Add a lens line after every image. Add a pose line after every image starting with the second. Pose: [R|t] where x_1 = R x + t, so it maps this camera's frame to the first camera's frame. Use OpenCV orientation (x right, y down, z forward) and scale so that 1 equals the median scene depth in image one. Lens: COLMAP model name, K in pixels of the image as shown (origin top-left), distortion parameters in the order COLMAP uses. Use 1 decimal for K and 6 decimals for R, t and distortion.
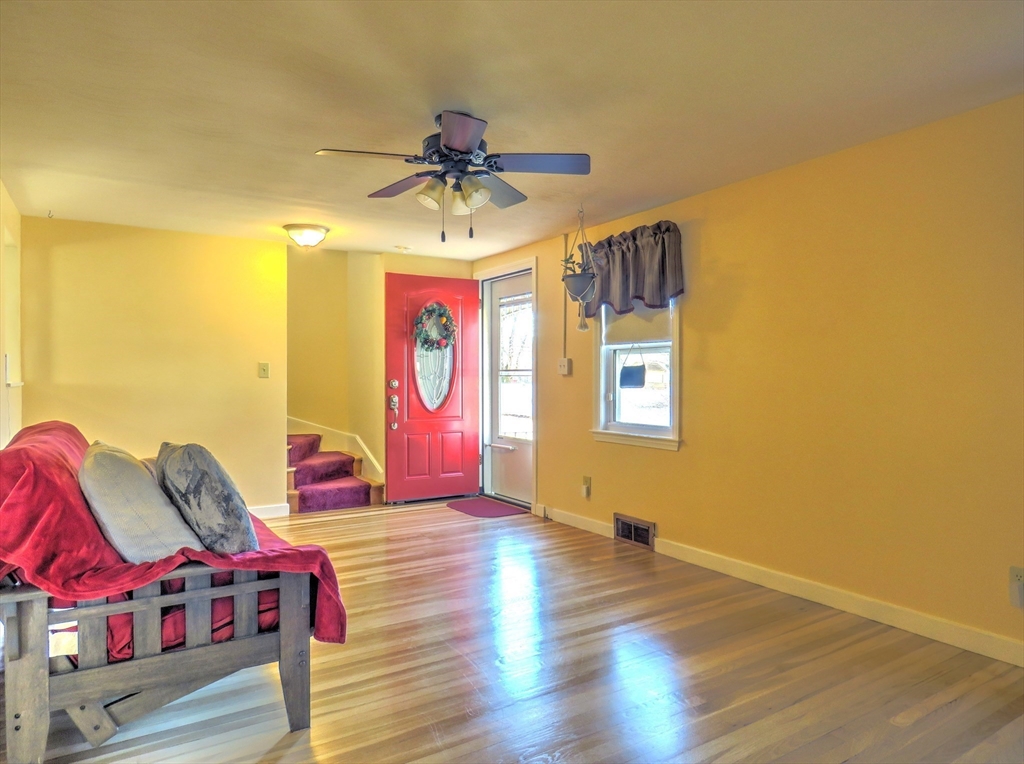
lens RADIAL K [[655.4, 0, 514.4], [0, 655.4, 386.8], [0, 0, 1]] dist [-0.002421, -0.006797]
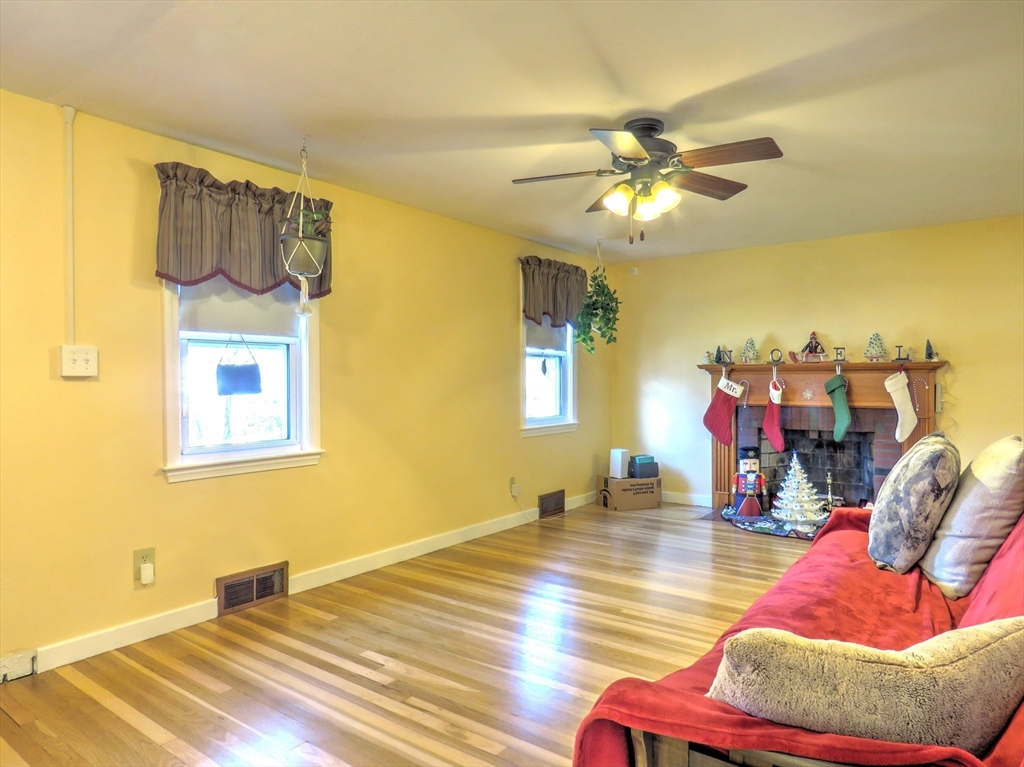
lens RADIAL K [[655.4, 0, 512.5], [0, 655.4, 380.7], [0, 0, 1]] dist [-0.002421, -0.006797]
pose [[-0.354382, -0.001405, 0.935100, -0.698742], [0.020341, 0.999751, 0.009211, -0.016898], [-0.934880, 0.022285, -0.354265, 1.118777]]
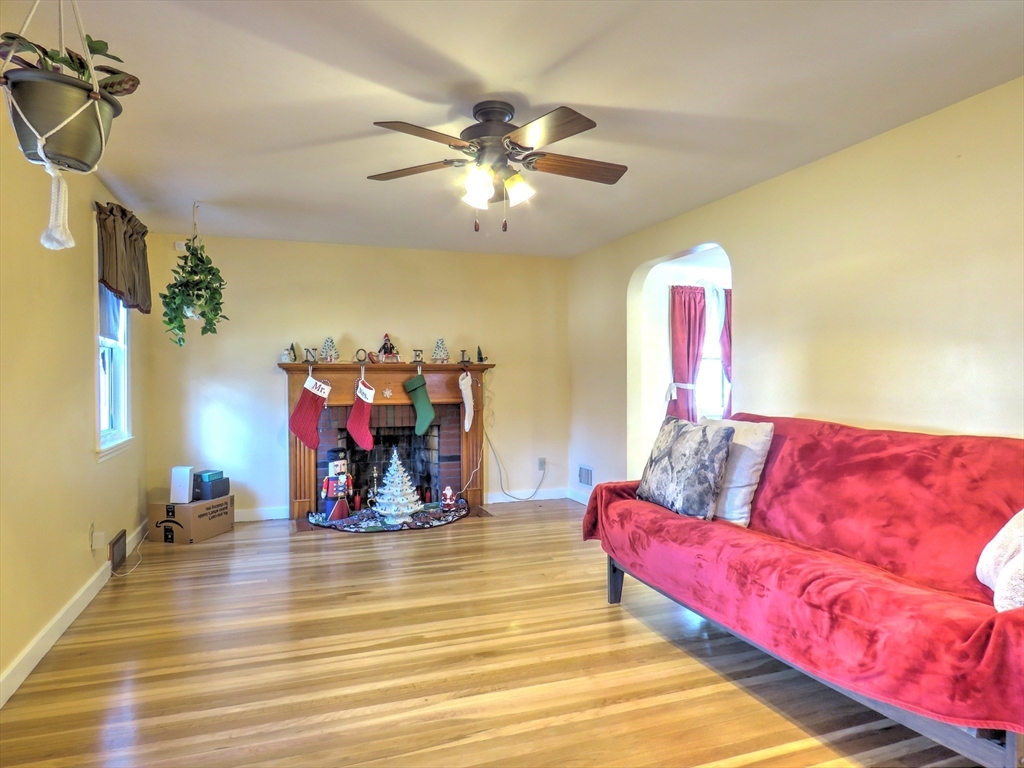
lens RADIAL K [[655.4, 0, 513.6], [0, 655.4, 385.0], [0, 0, 1]] dist [-0.002421, -0.006797]
pose [[-0.976315, 0.001477, 0.216350, -0.235567], [0.007980, 0.999542, 0.029187, -0.020958], [-0.216208, 0.030222, -0.975880, 1.393524]]
